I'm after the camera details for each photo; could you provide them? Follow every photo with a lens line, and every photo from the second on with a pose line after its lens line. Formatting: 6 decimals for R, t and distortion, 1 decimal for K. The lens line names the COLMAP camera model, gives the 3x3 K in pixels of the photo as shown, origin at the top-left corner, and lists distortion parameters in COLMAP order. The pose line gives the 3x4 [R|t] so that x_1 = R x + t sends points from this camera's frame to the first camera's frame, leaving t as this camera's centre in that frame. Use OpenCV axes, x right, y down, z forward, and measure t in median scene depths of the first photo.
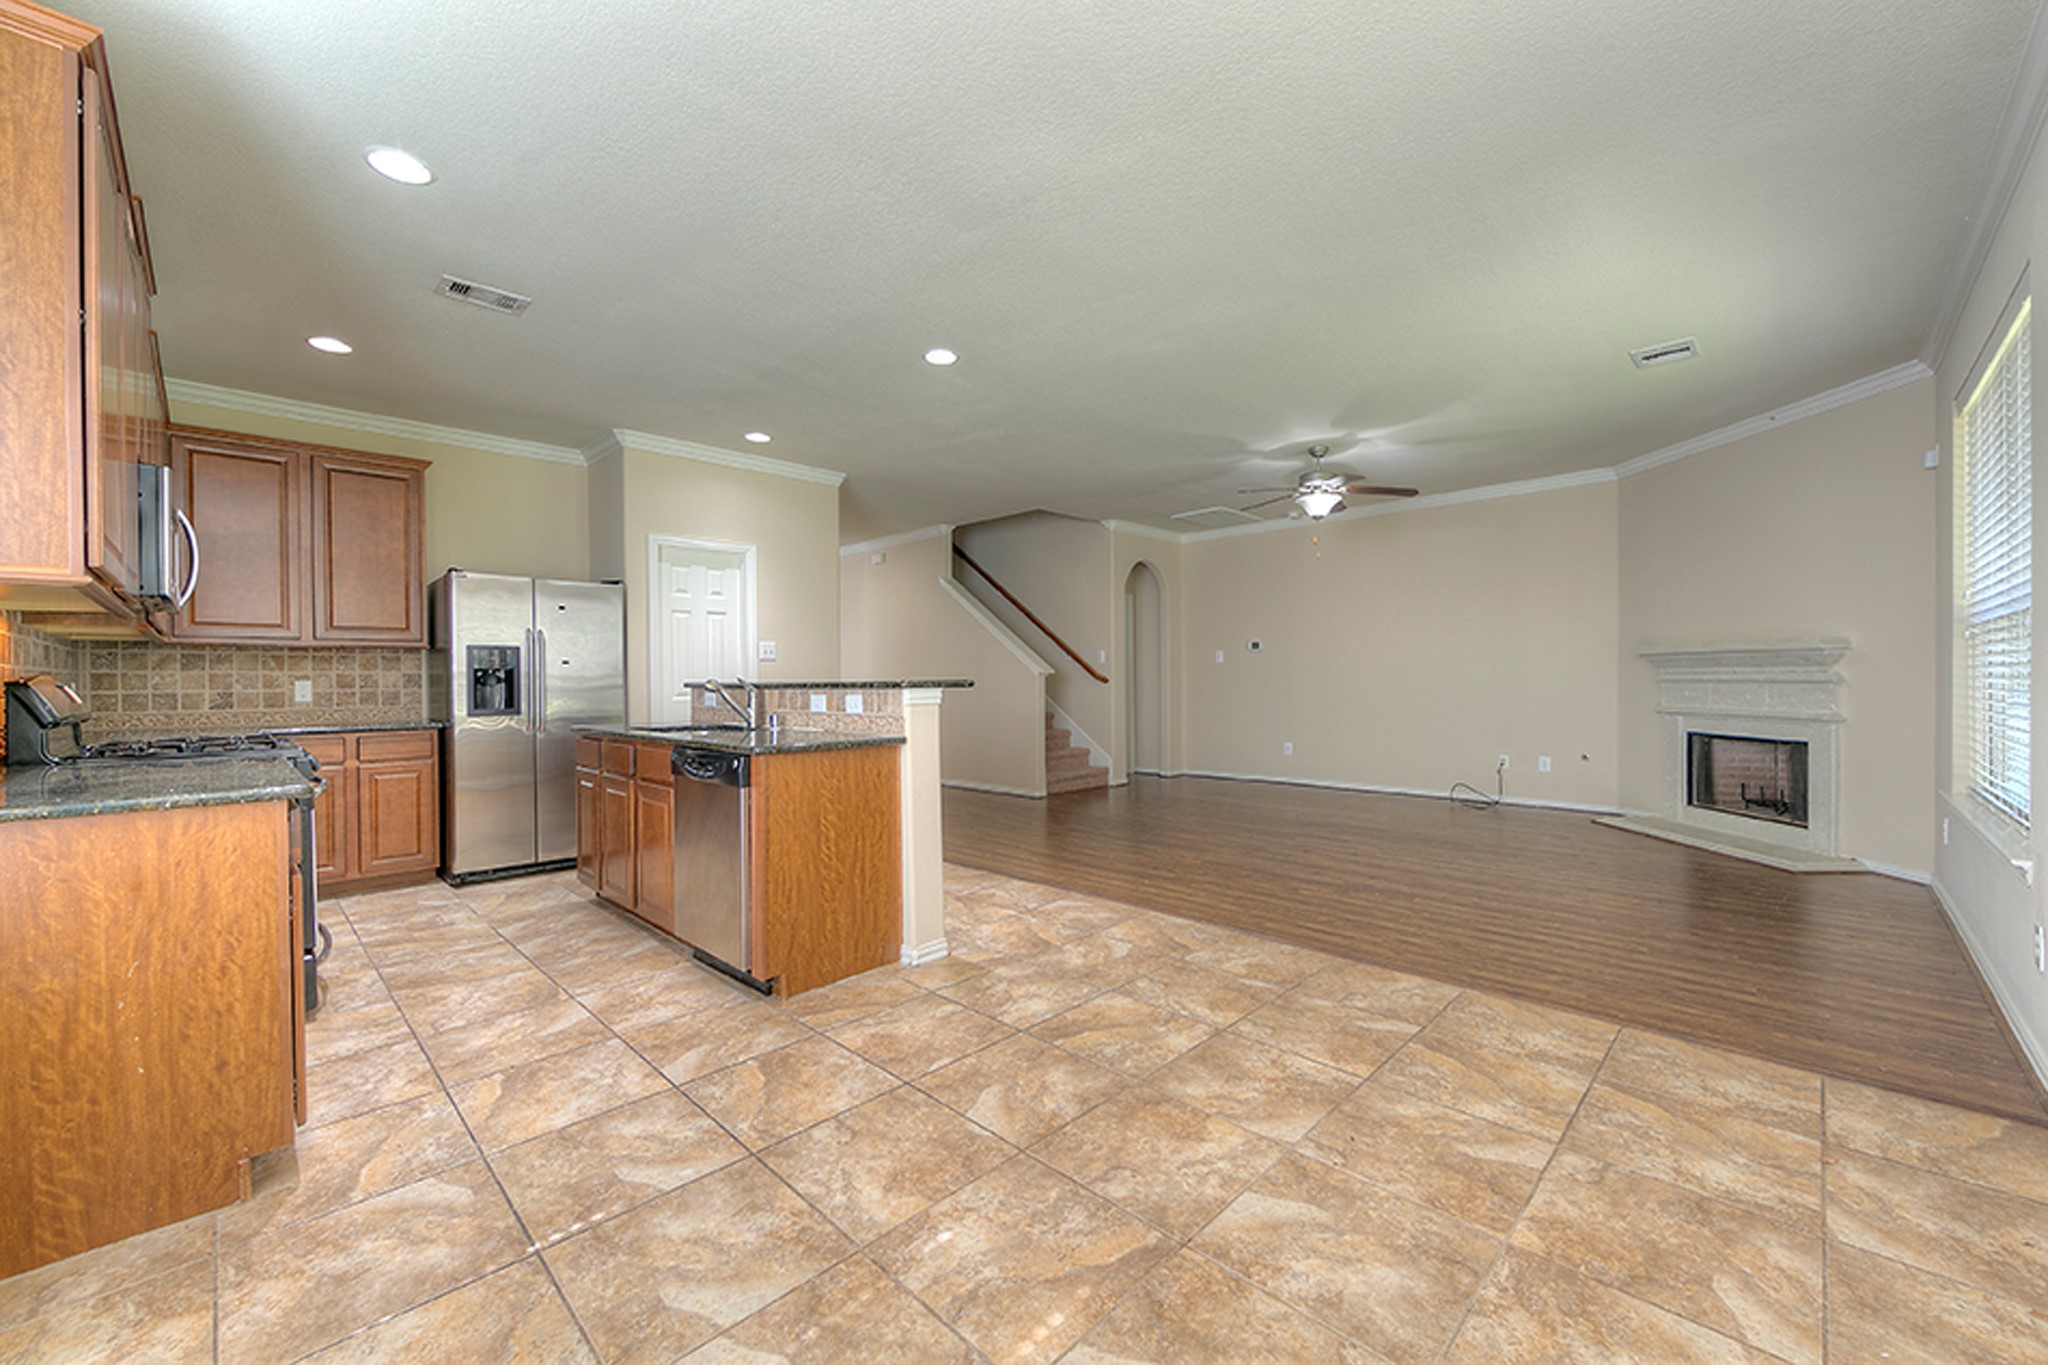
lens RADIAL K [[805.5, 0, 1023.9], [0, 805.5, 682.6], [0, 0, 1]] dist [-0.002568, -0.000257]
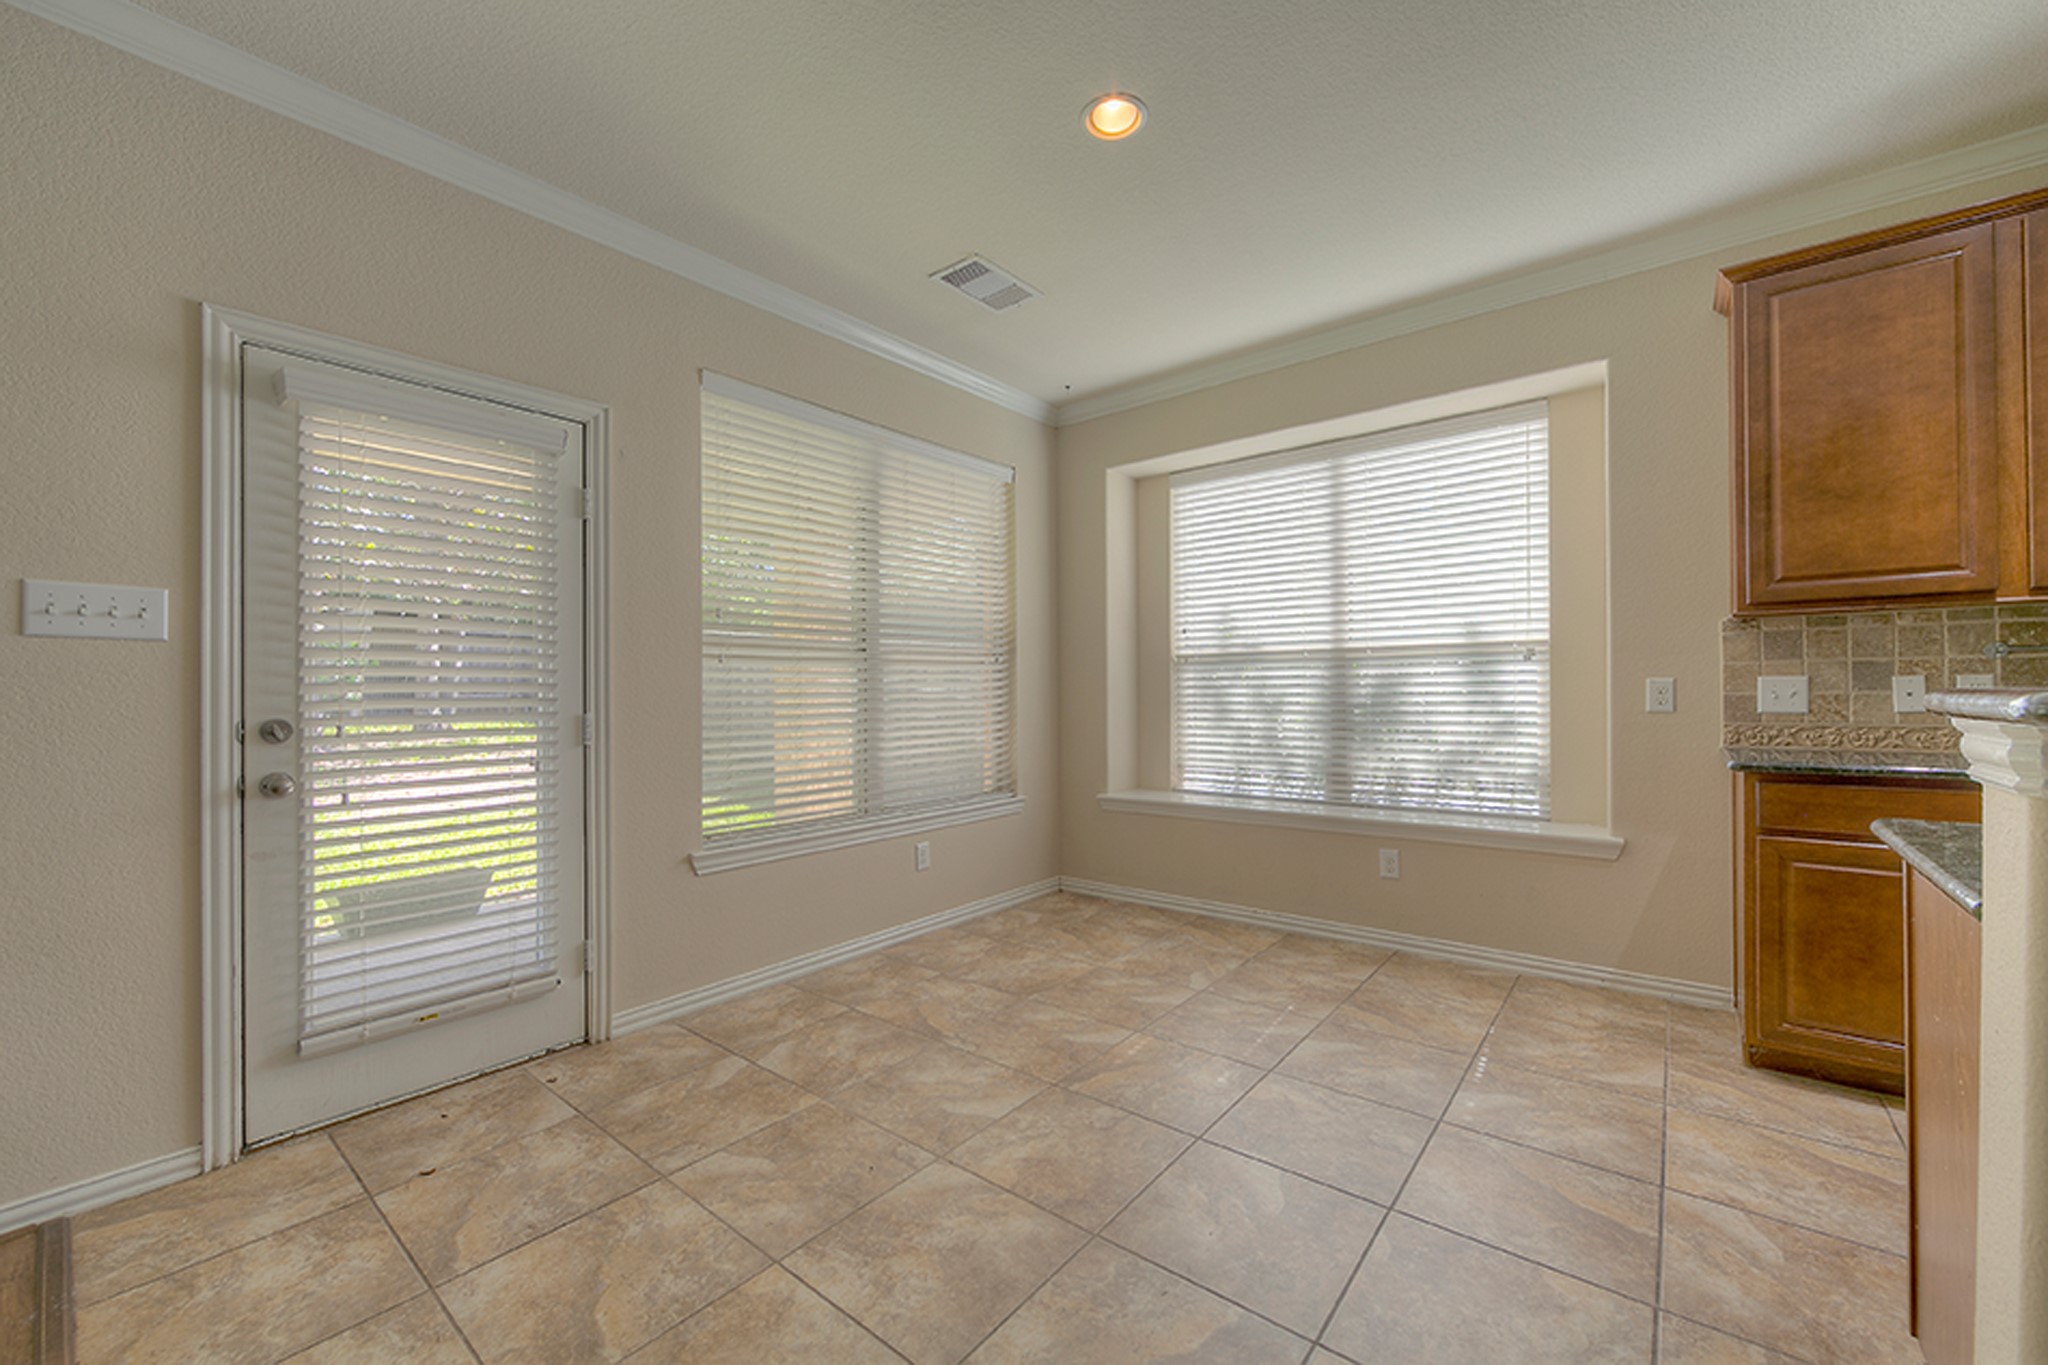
lens RADIAL K [[805.5, 0, 1028.4], [0, 805.5, 685.0], [0, 0, 1]] dist [-0.002568, -0.000257]
pose [[-0.995013, 0.020415, -0.097638, 0.314522], [0.020235, 0.999791, 0.002833, -0.015931], [0.097675, 0.000843, -0.995218, 2.059883]]
